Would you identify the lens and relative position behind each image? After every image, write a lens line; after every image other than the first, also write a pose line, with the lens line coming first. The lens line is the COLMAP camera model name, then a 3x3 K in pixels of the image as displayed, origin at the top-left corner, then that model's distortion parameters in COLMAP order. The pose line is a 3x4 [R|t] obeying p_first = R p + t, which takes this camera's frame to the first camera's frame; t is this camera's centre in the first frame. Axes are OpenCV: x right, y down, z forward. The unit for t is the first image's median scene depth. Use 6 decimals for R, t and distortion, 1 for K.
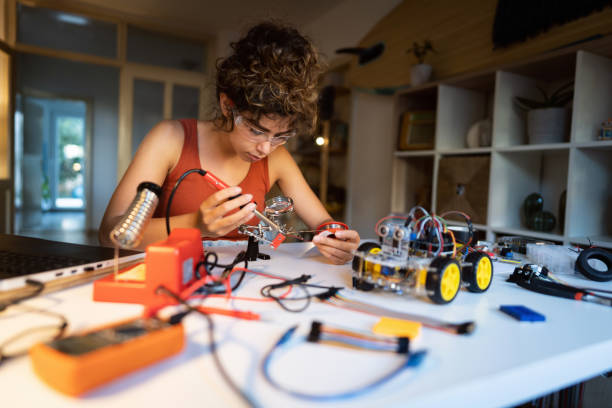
lens RADIAL K [[404.1, 0, 306.0], [0, 404.1, 204.0], [0, 0, 1]] dist [0.005011, 0.001873]
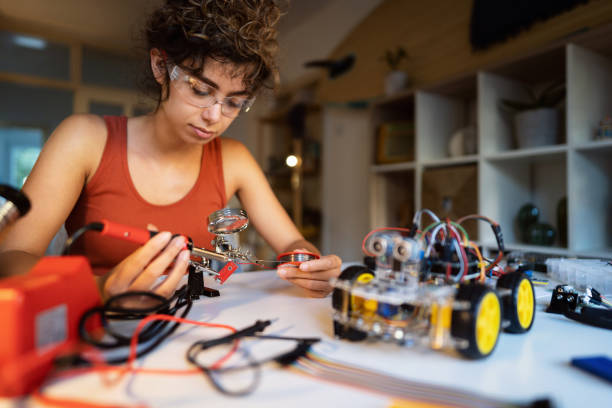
lens RADIAL K [[404.1, 0, 306.0], [0, 404.1, 204.0], [0, 0, 1]] dist [0.005011, 0.001873]
pose [[0.997531, -0.037460, 0.059408, 0.034125], [0.041354, 0.996981, -0.065719, 0.029686], [-0.056767, 0.068013, 0.996068, 0.295018]]
